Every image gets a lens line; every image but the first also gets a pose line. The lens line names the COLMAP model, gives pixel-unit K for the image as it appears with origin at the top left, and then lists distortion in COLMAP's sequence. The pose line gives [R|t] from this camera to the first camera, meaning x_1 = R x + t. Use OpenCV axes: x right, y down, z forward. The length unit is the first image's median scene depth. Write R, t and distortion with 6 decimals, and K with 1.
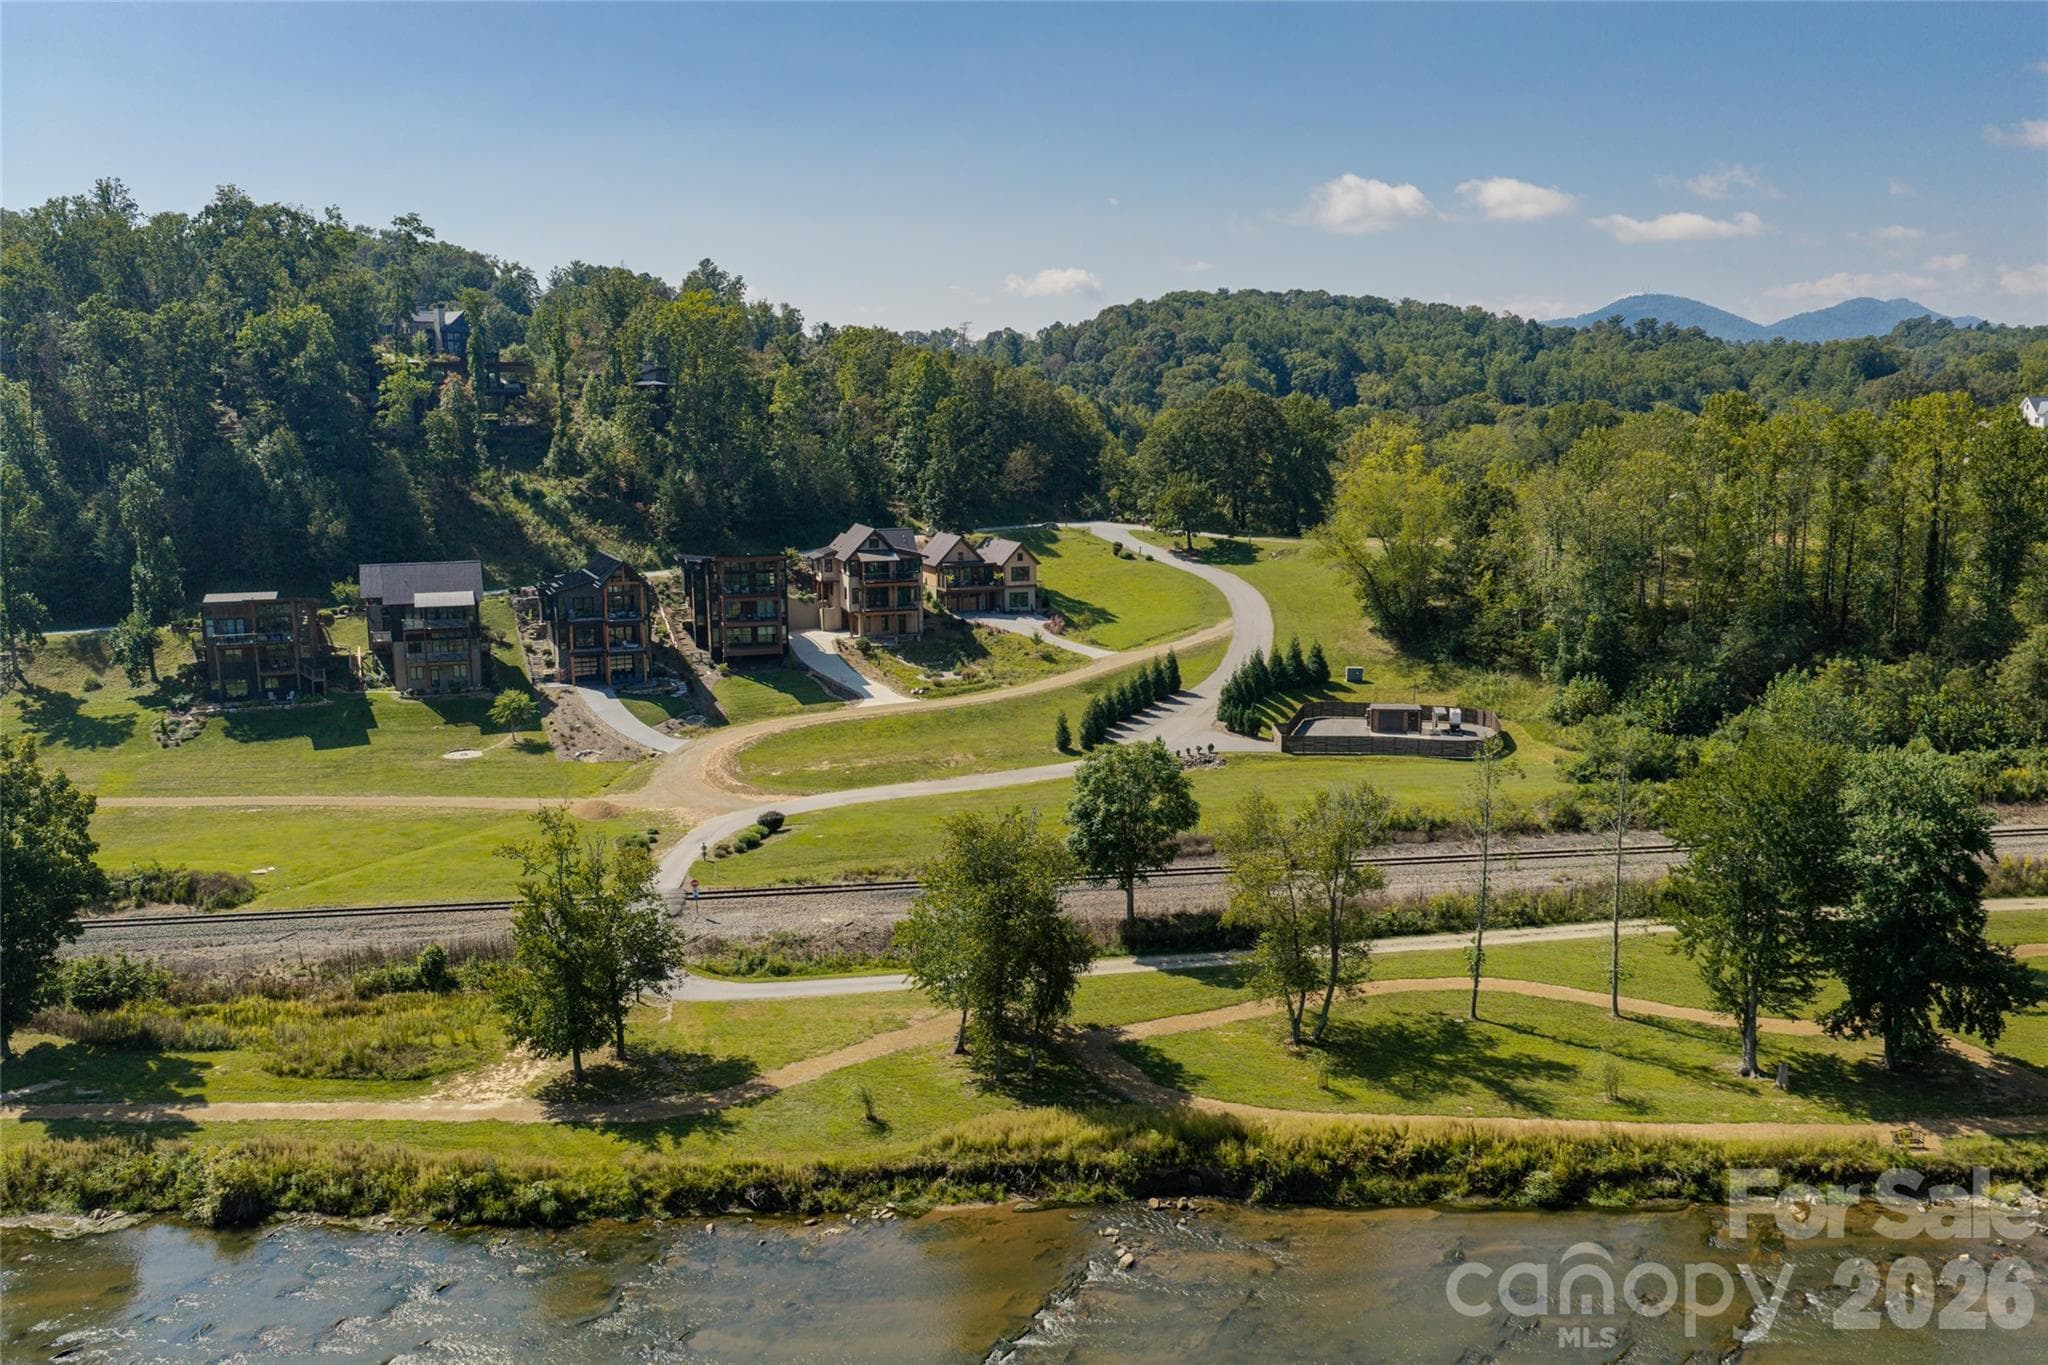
lens RADIAL K [[1284.5, 0, 1021.5], [0, 1284.5, 658.5], [0, 0, 1]] dist [-0.001450, -0.000628]
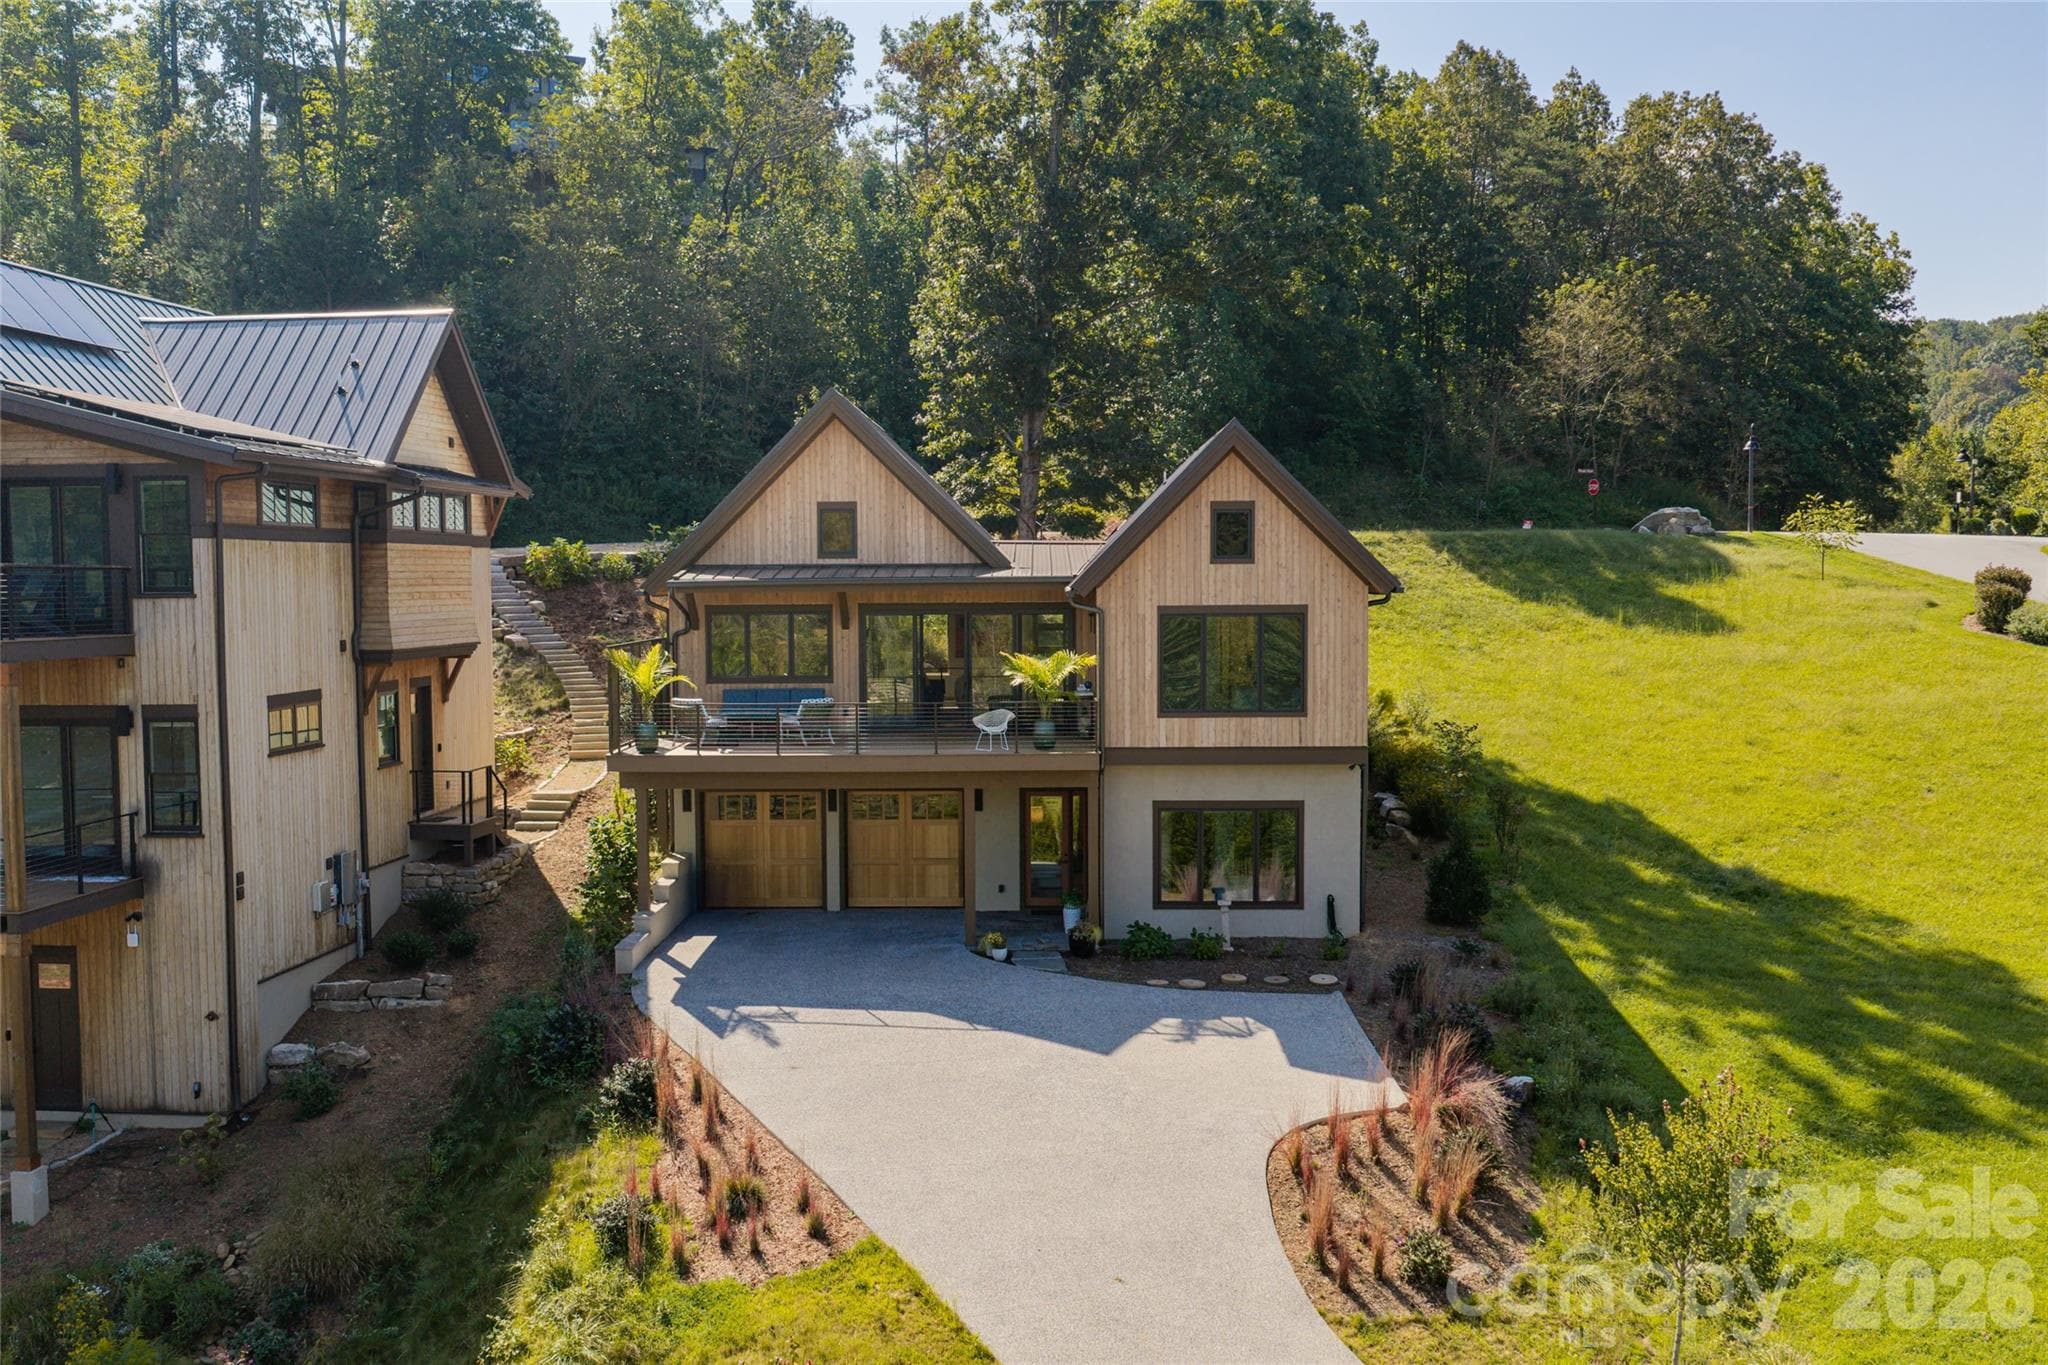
lens RADIAL K [[1284.5, 0, 1021.5], [0, 1284.5, 658.5], [0, 0, 1]] dist [-0.001450, -0.000628]
pose [[0.858929, 0.015888, -0.511847, 0.048488], [-0.068149, 0.994175, -0.083500, -0.053089], [0.507539, 0.106603, 0.855009, 0.869315]]
